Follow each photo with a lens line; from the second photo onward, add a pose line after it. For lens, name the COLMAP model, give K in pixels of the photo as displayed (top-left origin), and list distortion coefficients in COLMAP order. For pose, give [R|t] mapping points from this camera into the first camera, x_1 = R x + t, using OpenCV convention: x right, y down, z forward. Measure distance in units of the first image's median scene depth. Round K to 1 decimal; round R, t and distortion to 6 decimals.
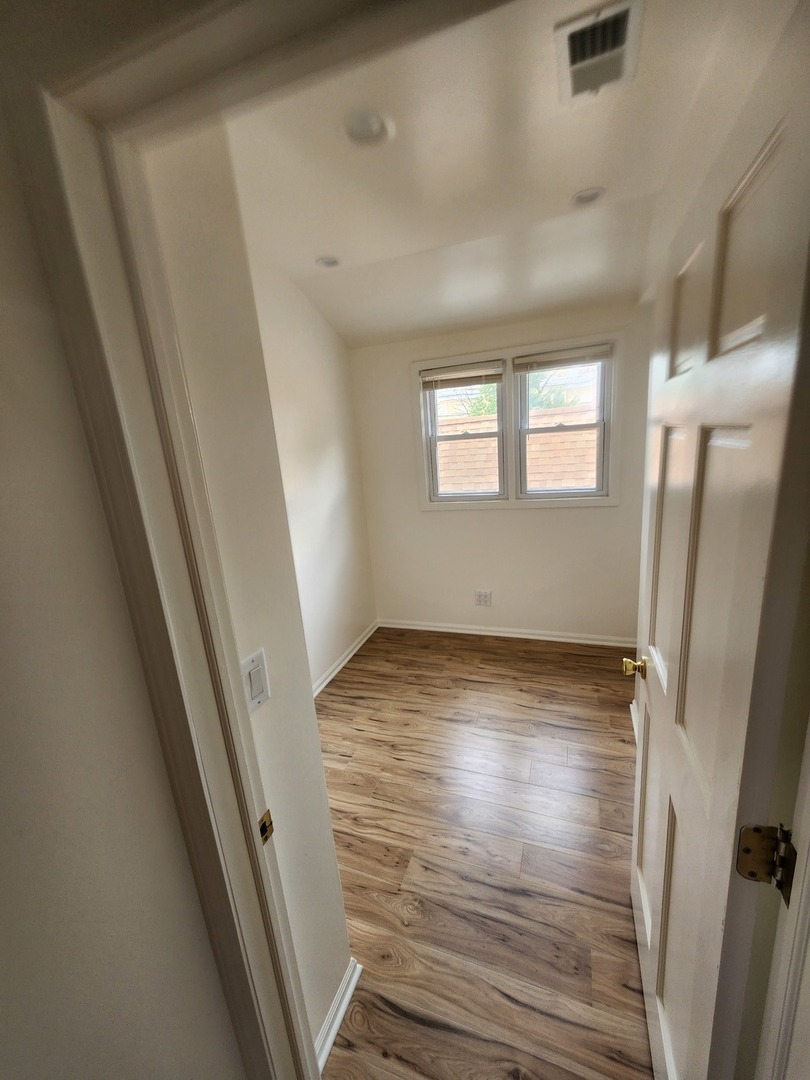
lens RADIAL K [[442.3, 0, 403.9], [0, 442.3, 540.1], [0, 0, 1]] dist [0.000277, -0.001070]
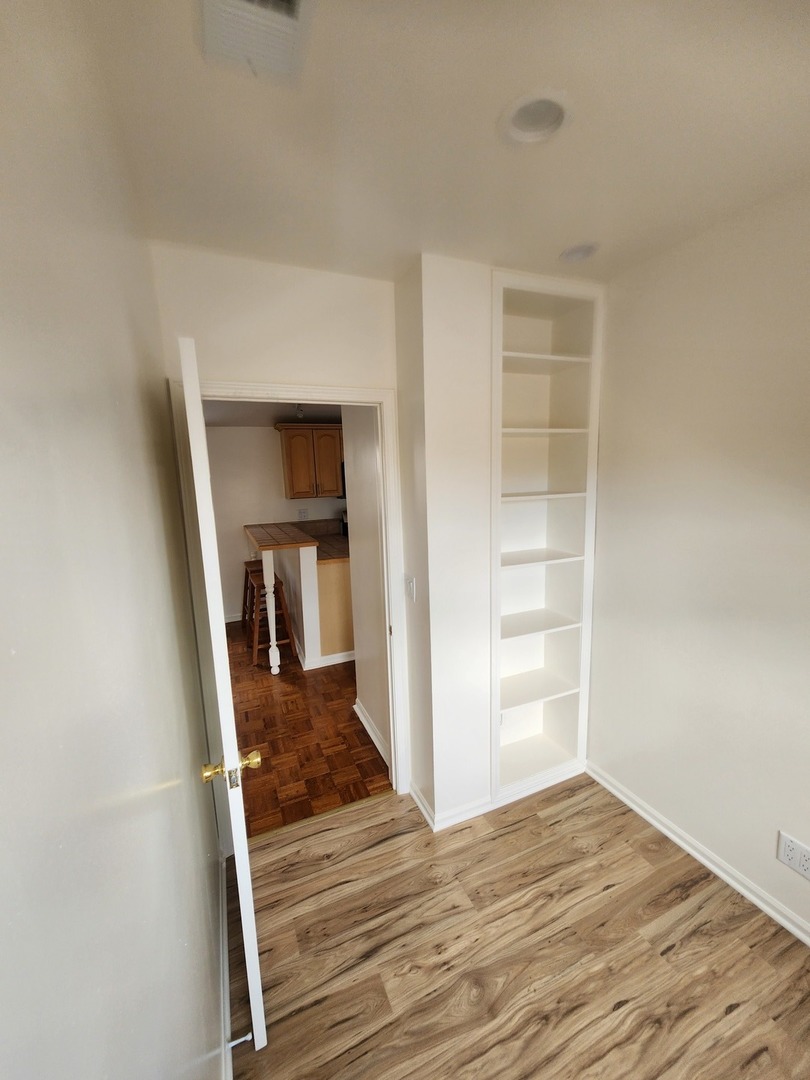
lens RADIAL K [[442.3, 0, 403.2], [0, 442.3, 539.8], [0, 0, 1]] dist [0.000277, -0.001070]
pose [[-0.718952, 0.208295, -0.663115, 0.659867], [-0.074410, 0.925492, 0.371387, -0.419388], [0.691066, 0.316352, -0.649885, 1.373070]]
